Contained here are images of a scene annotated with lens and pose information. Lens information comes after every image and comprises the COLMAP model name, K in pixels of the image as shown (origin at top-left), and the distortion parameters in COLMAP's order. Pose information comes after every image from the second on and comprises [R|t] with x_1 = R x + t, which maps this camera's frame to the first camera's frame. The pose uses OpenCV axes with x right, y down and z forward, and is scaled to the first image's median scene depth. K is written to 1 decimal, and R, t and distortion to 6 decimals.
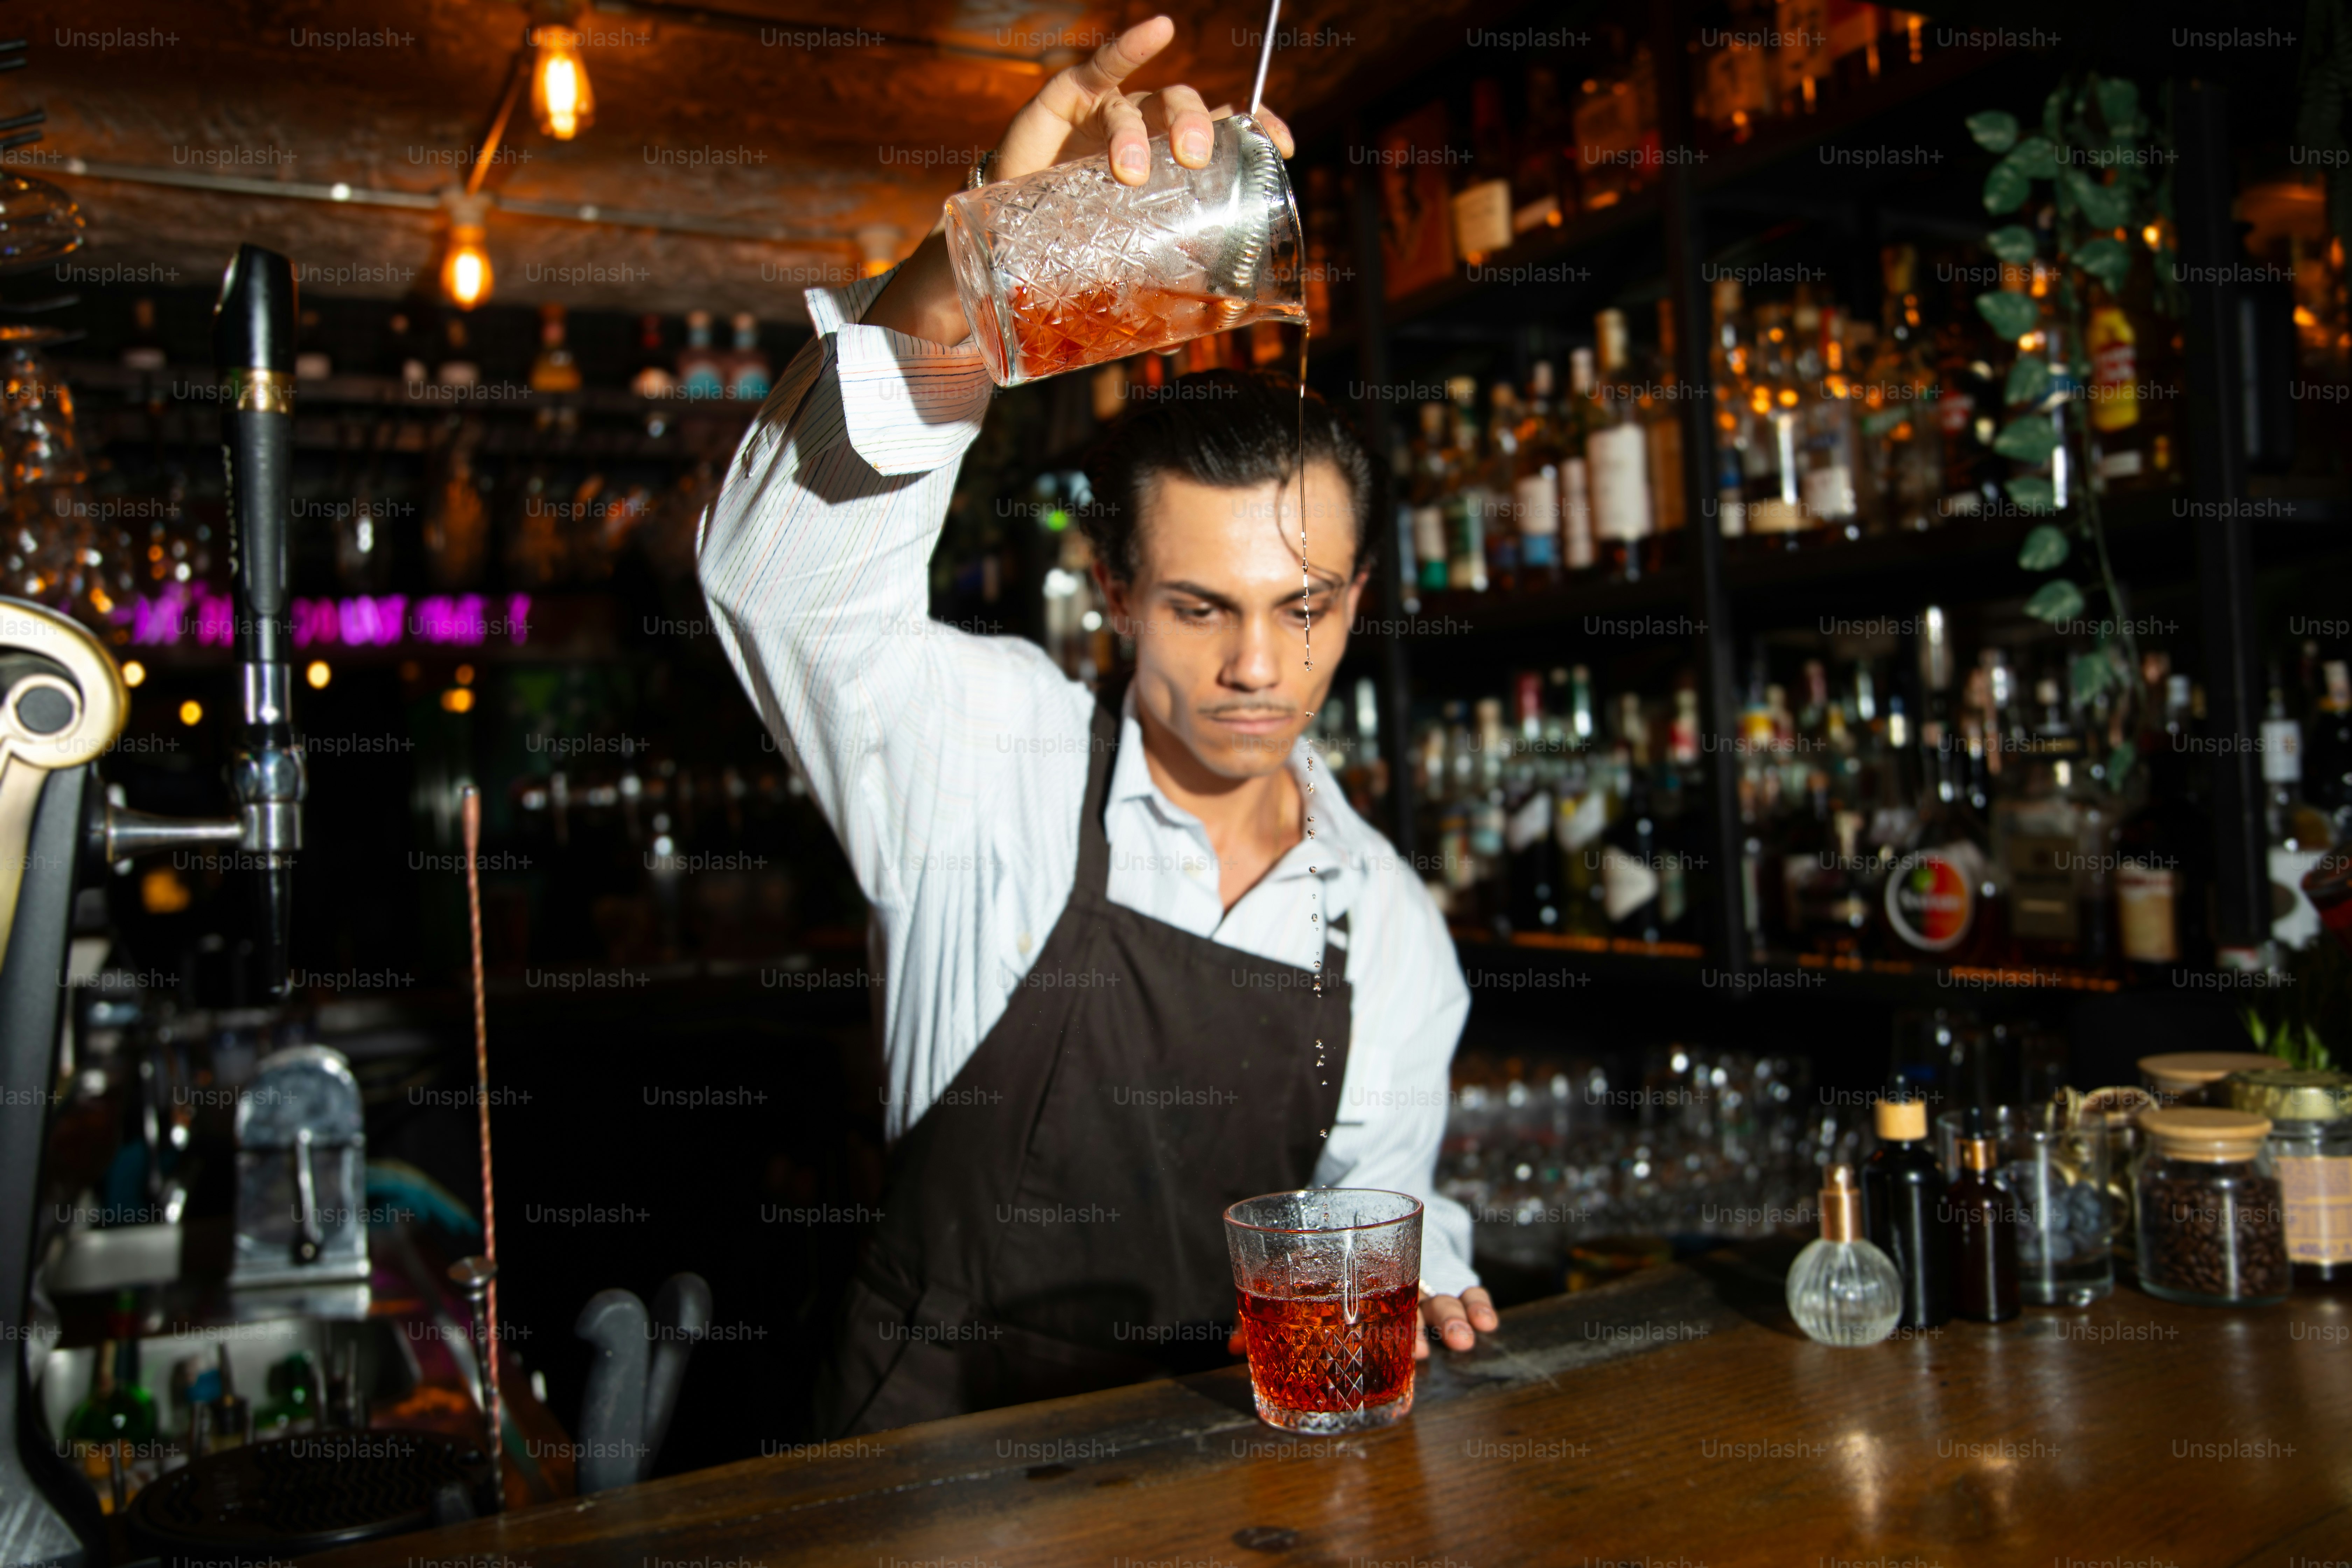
lens RADIAL K [[1881.2, 0, 1176.0], [0, 1881.2, 784.0], [0, 0, 1]] dist [-0.057696, 0.078831]
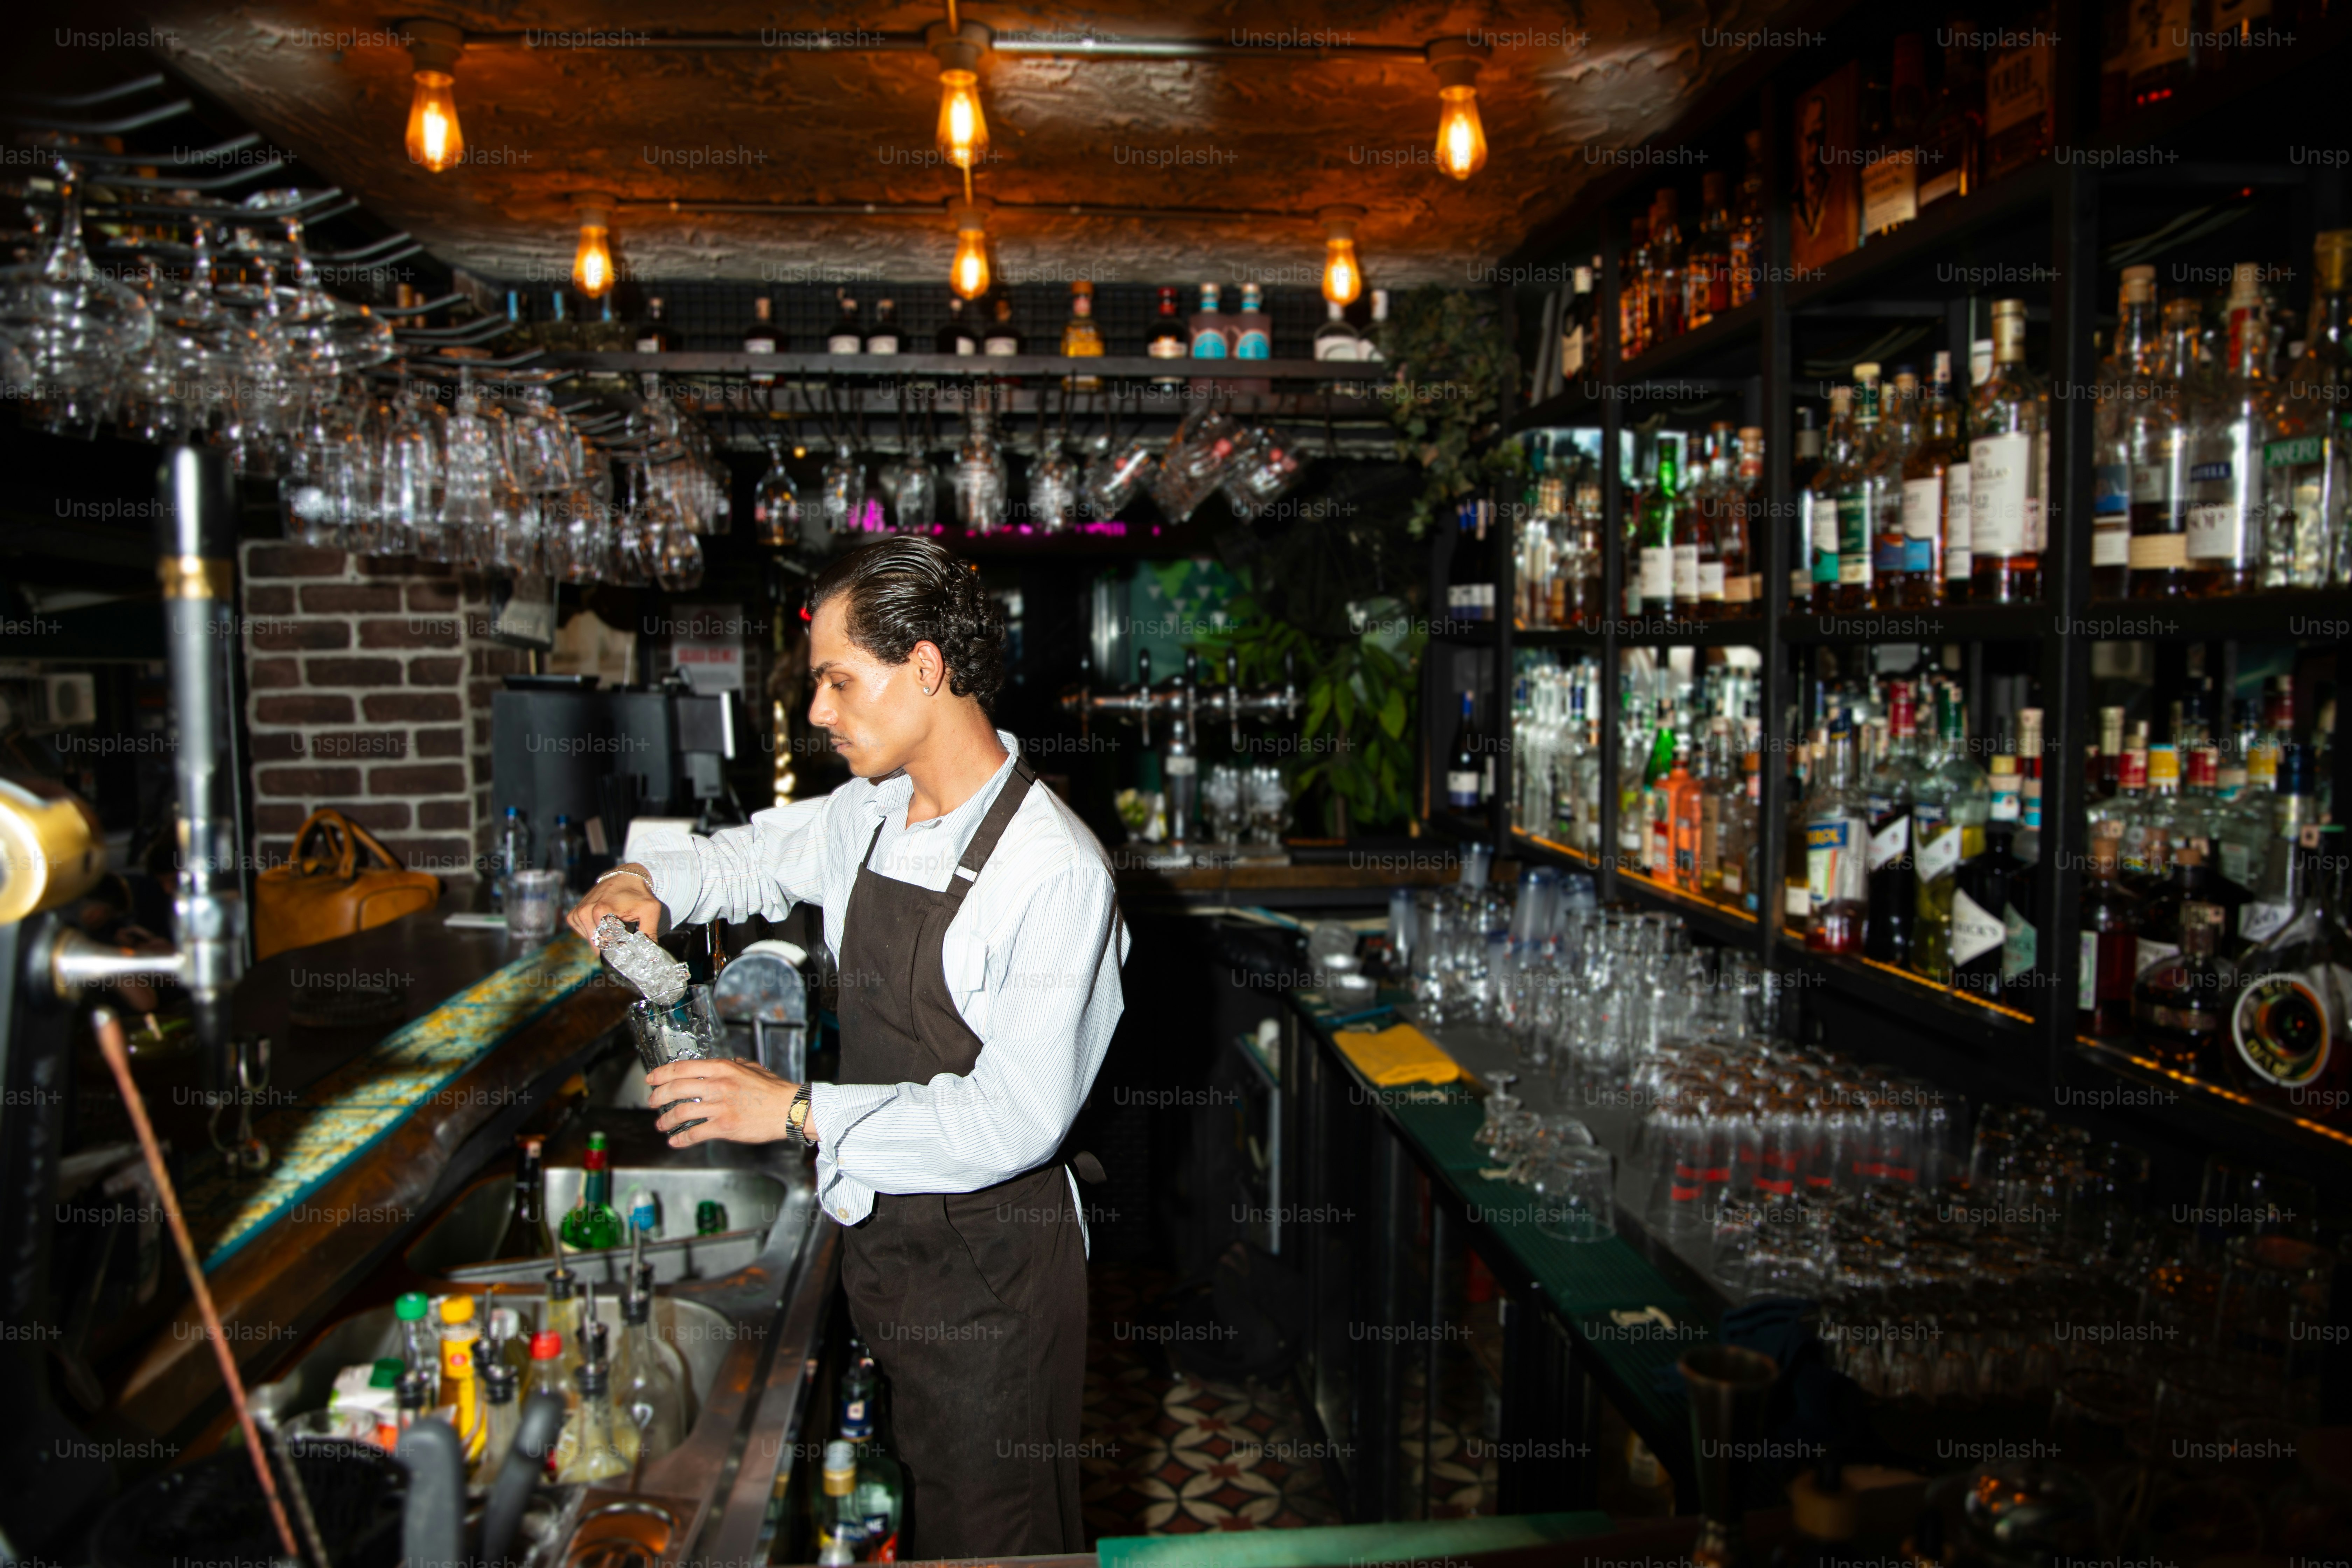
lens RADIAL K [[1599.4, 0, 1176.0], [0, 1599.4, 784.0], [0, 0, 1]] dist [-0.078235, 0.051107]
pose [[0.922824, 0.082922, -0.376191, 0.244559], [-0.045125, 0.993103, 0.108210, -0.126773], [0.382569, -0.082883, 0.920202, 0.213644]]
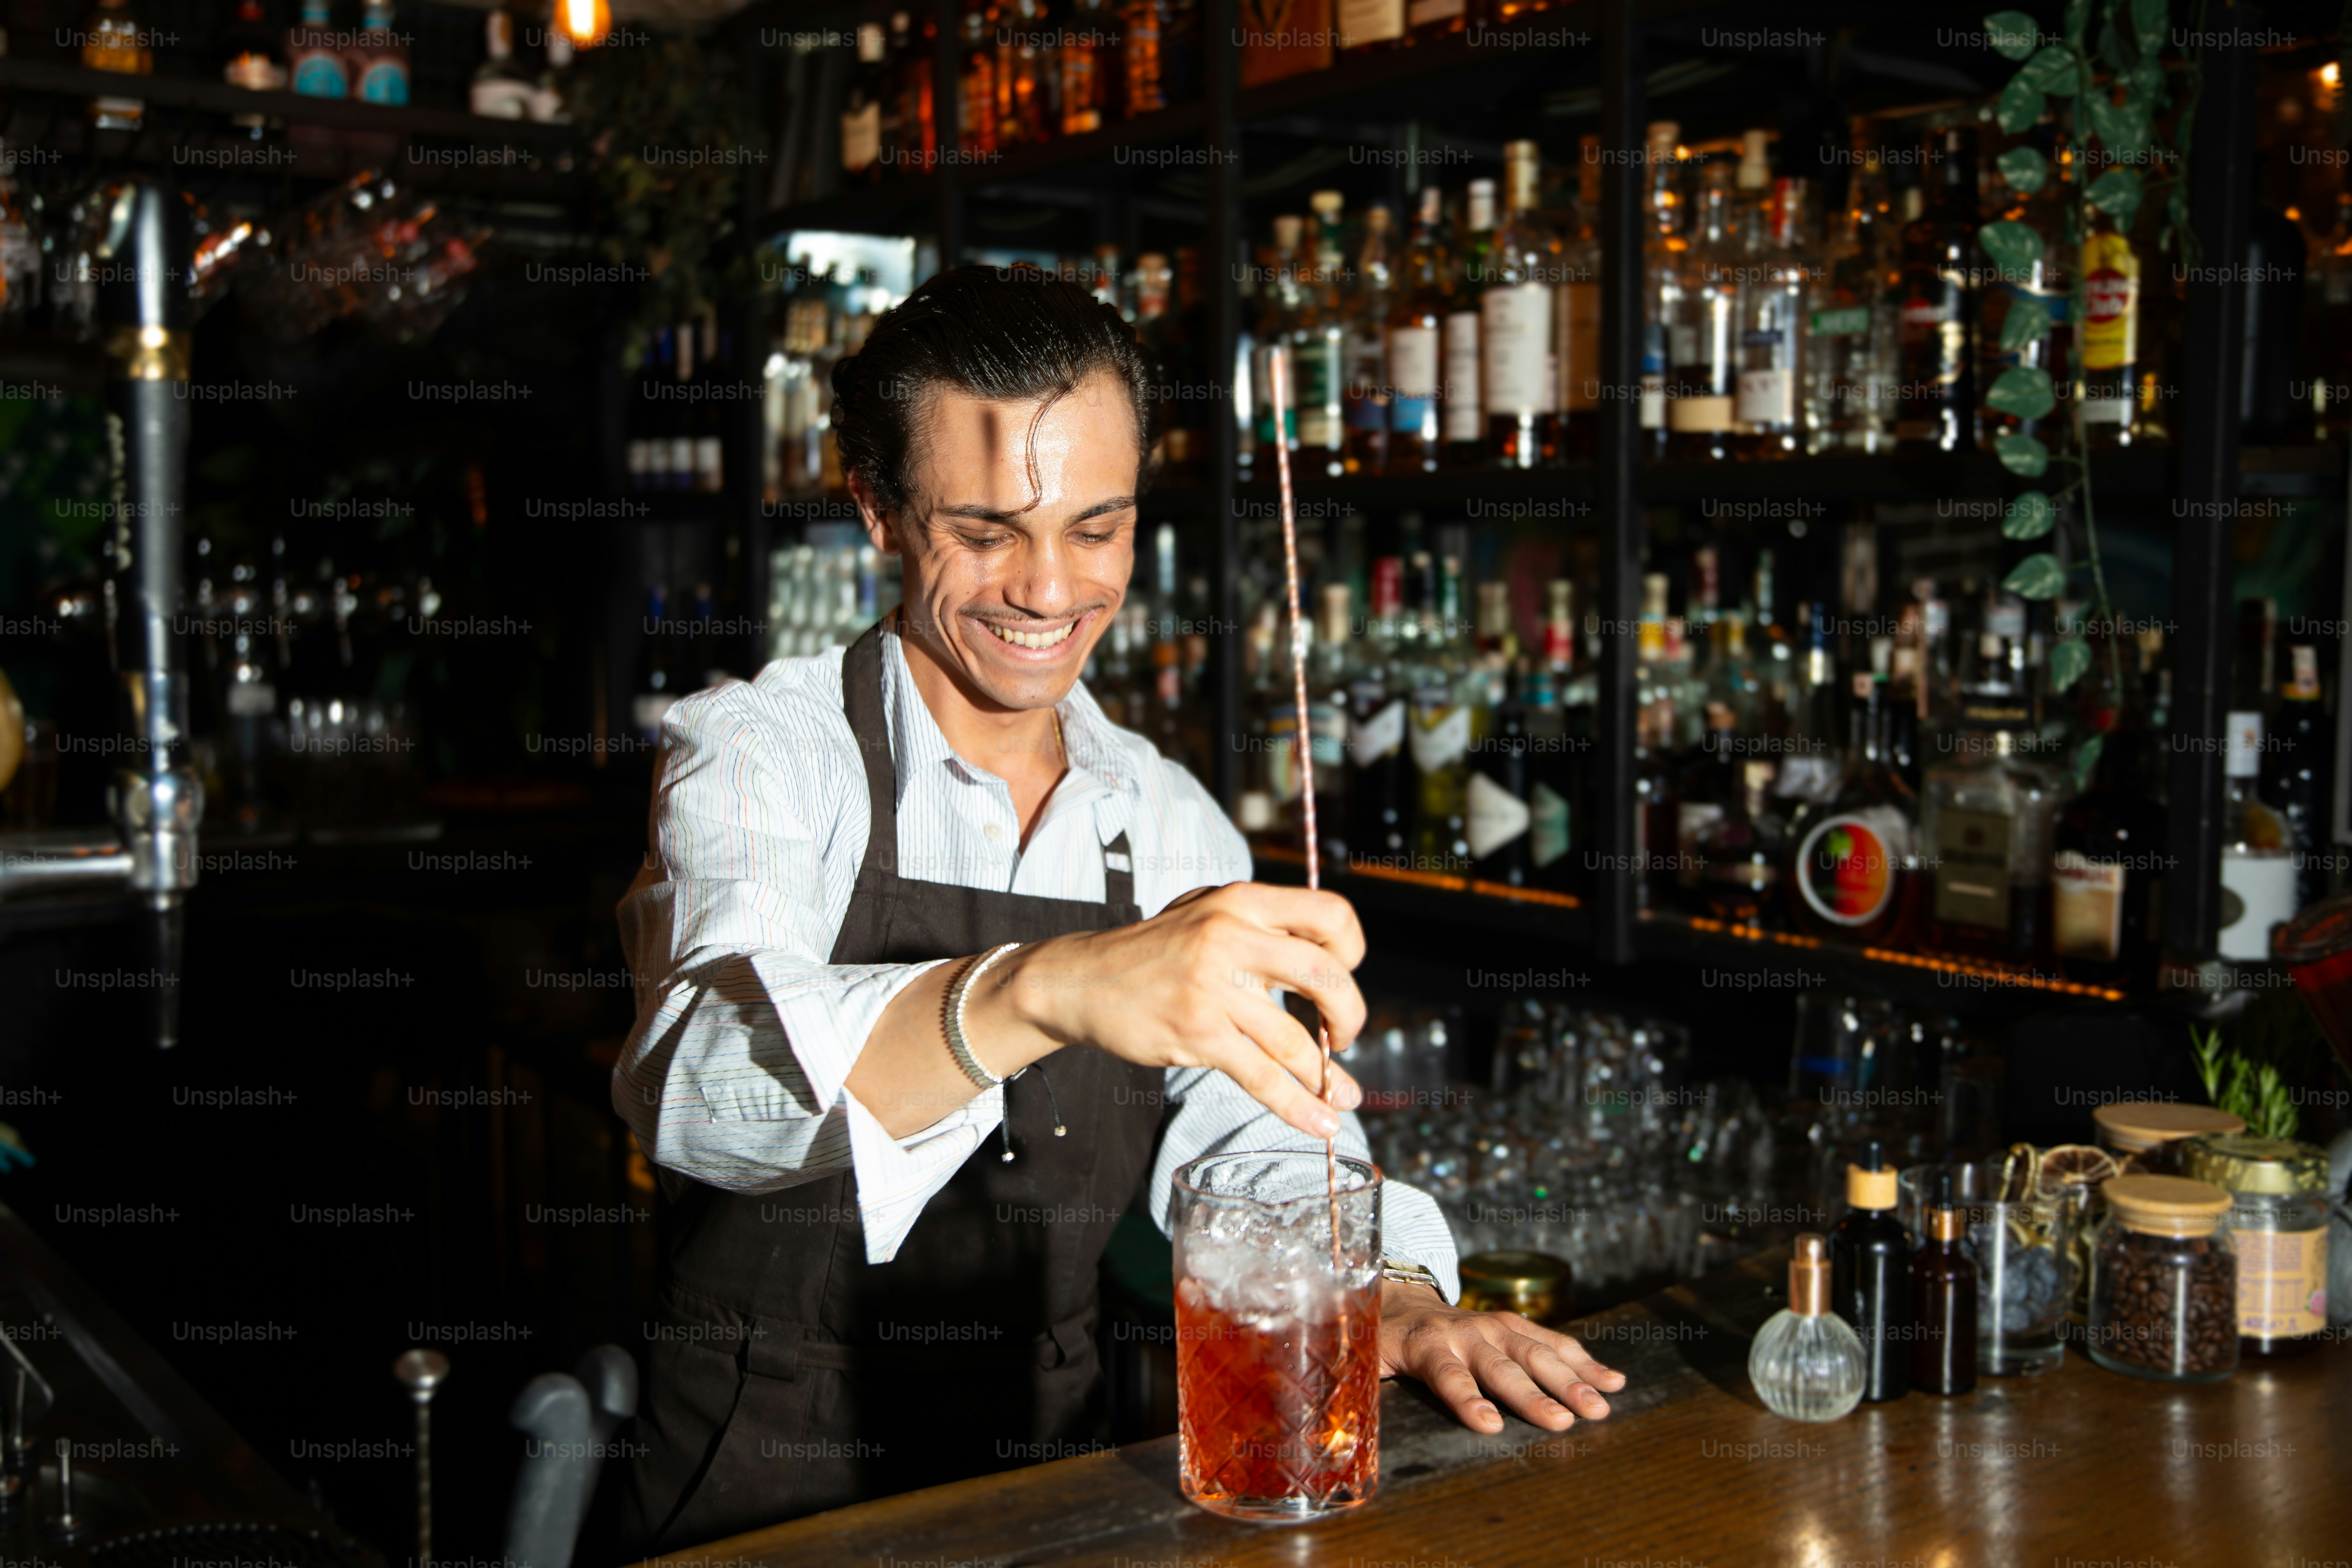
lens RADIAL K [[2419.3, 0, 1163.4], [0, 2419.3, 783.4], [0, 0, 1]] dist [0.023492, 0.025180]
pose [[0.988126, 0.039242, 0.148553, -0.113582], [-0.053064, 0.994504, 0.090254, -0.082229], [-0.144195, -0.097065, 0.984777, -0.109518]]
